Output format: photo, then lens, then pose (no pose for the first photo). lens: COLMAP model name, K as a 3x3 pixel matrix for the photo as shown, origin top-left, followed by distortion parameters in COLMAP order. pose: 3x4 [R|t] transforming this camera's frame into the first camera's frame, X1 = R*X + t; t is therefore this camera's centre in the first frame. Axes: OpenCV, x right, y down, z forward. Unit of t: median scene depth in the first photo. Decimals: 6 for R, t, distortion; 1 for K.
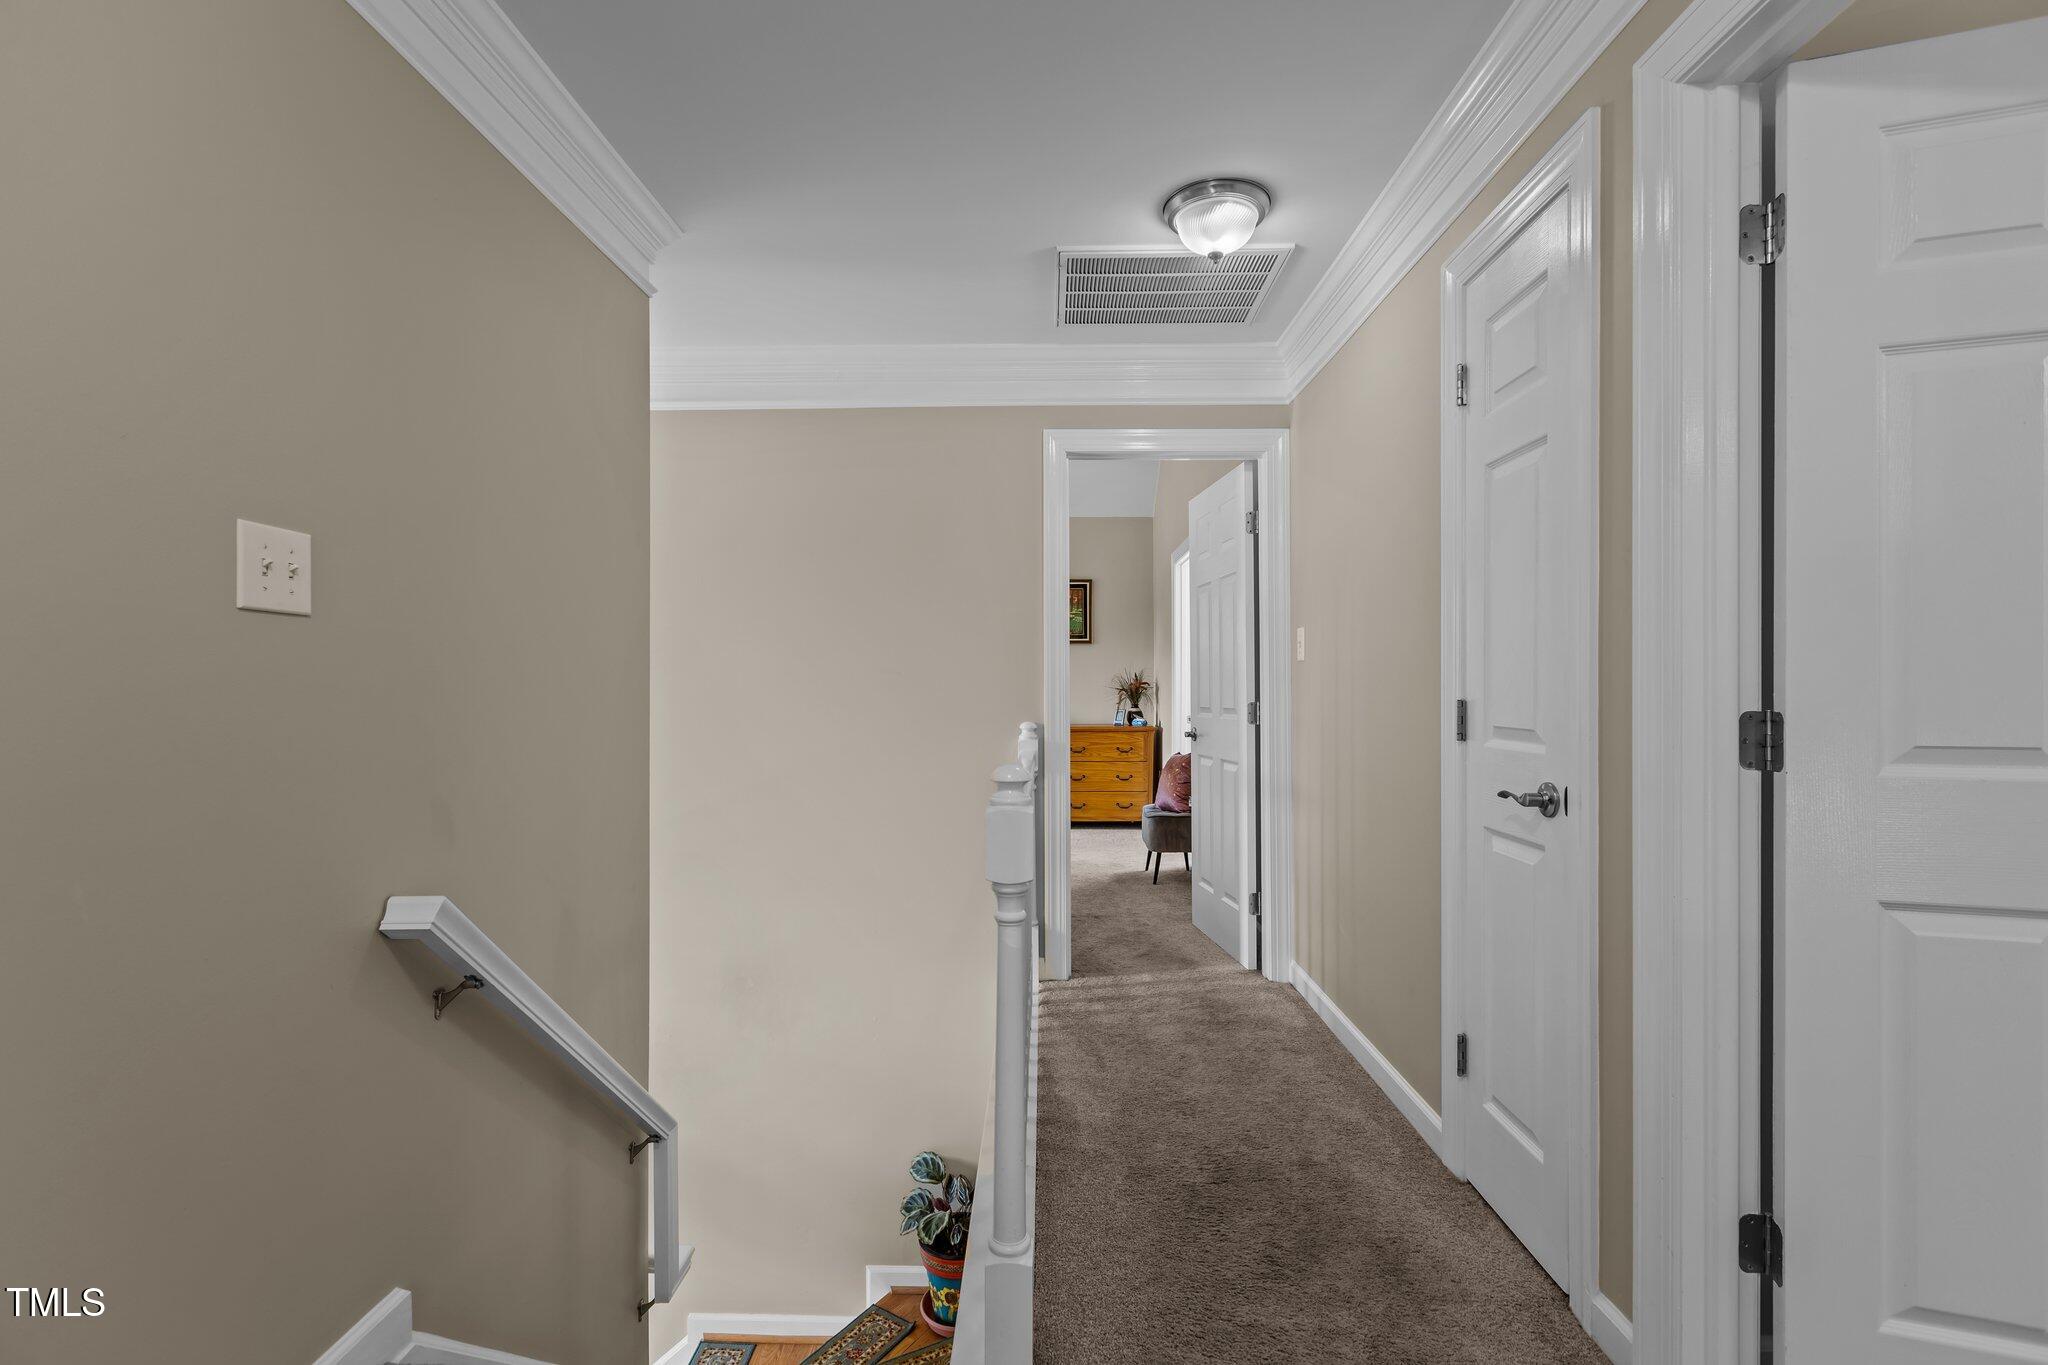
lens RADIAL K [[919.9, 0, 1021.8], [0, 919.9, 691.5], [0, 0, 1]] dist [0.002704, 0.000245]
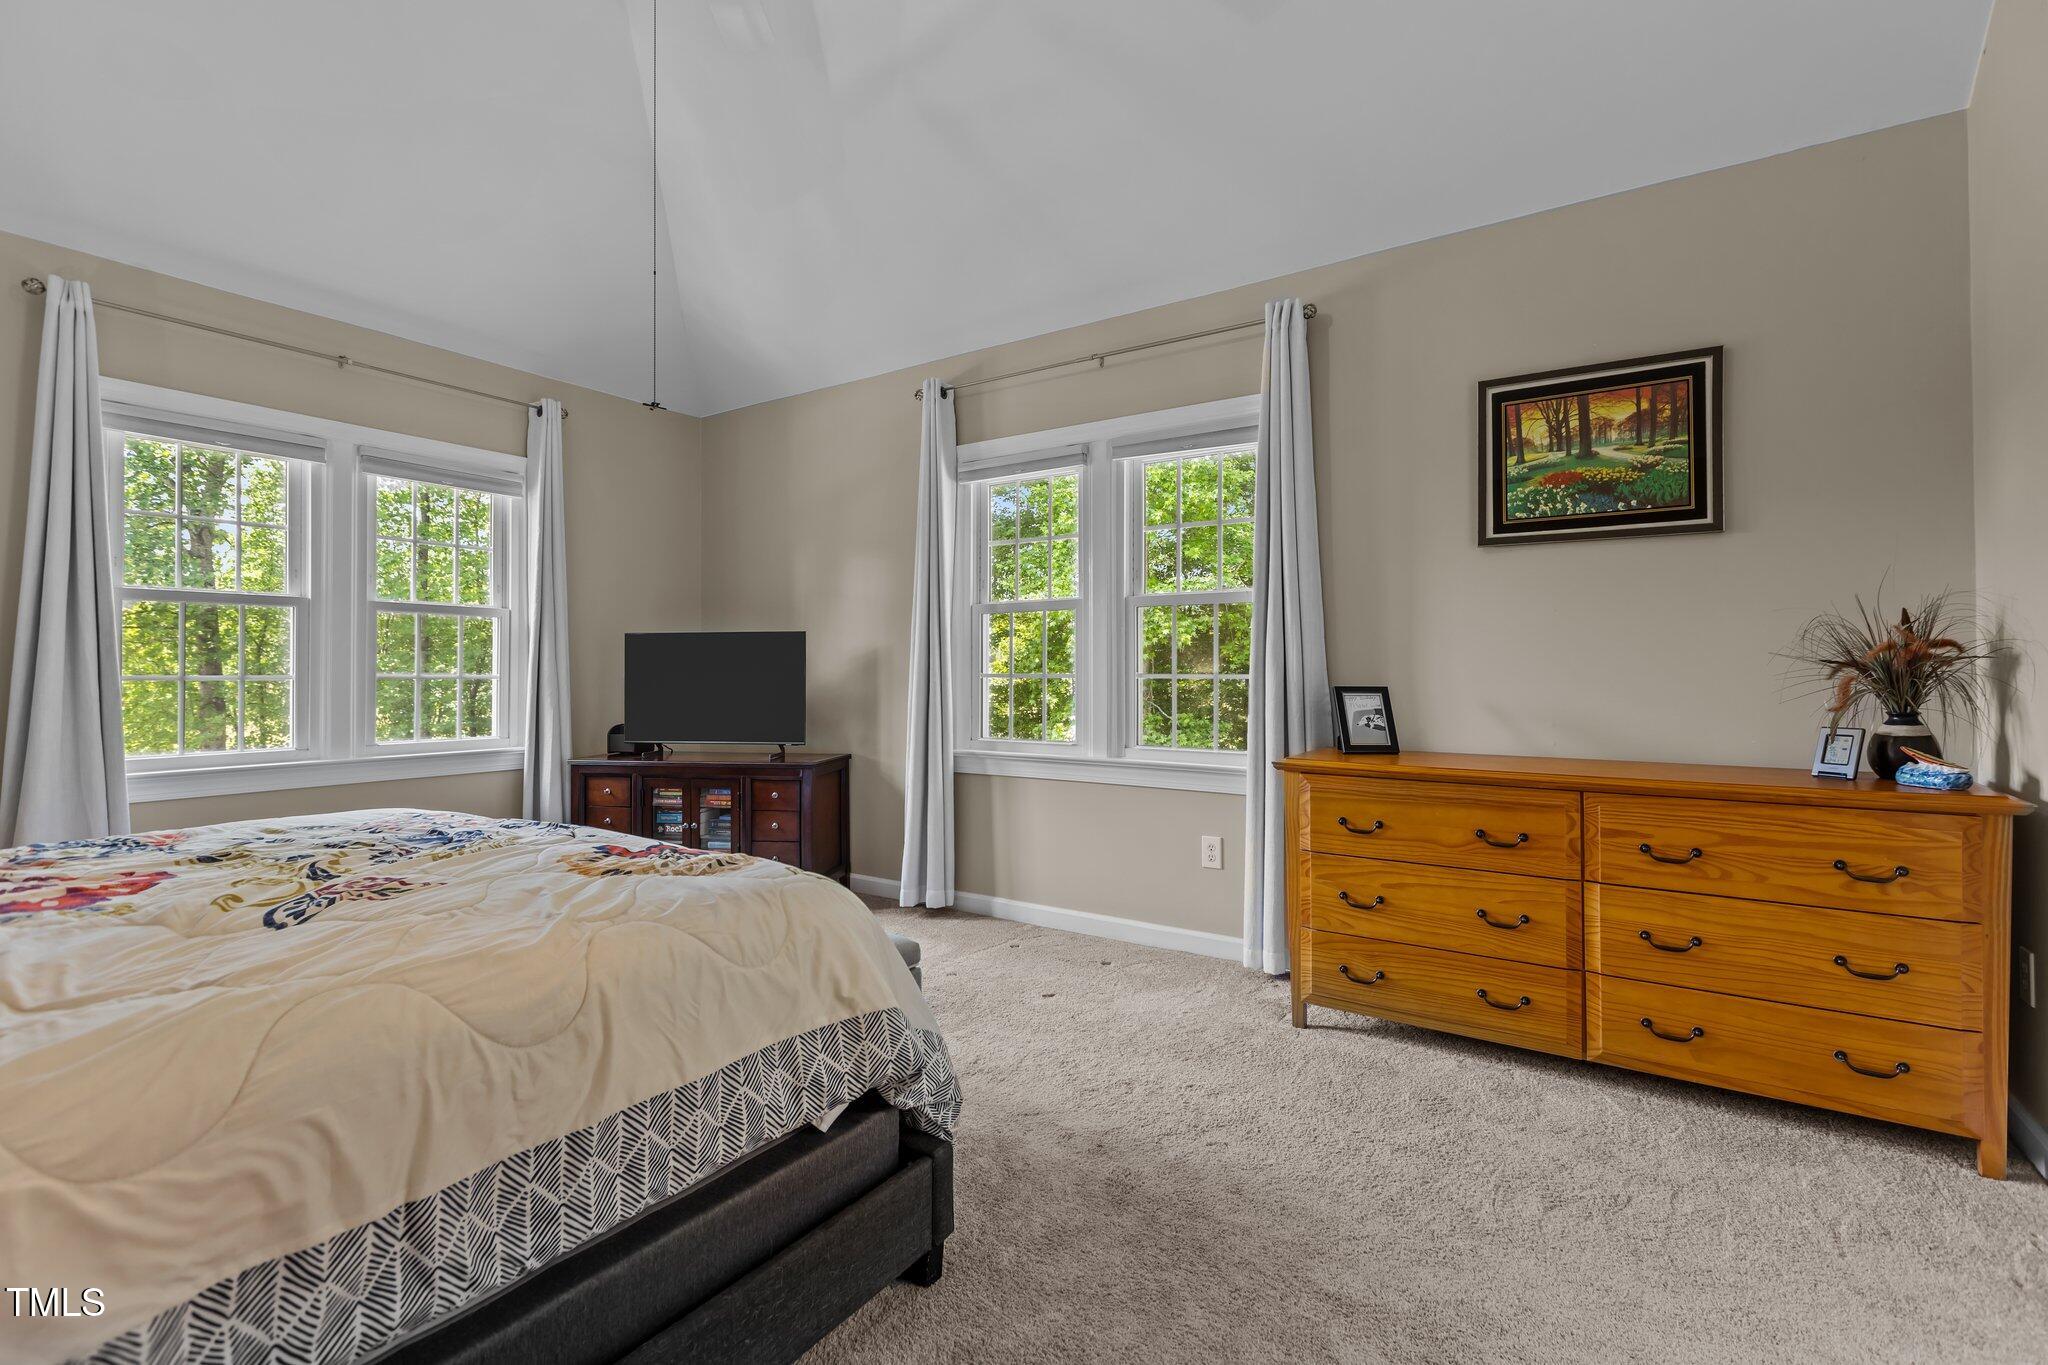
lens RADIAL K [[919.9, 0, 1017.4], [0, 919.9, 667.5], [0, 0, 1]] dist [0.002704, 0.000245]
pose [[0.839886, -0.007914, -0.542705, 0.042435], [0.011621, 0.999927, 0.003403, -0.005689], [0.542638, -0.009165, 0.839917, 0.588510]]
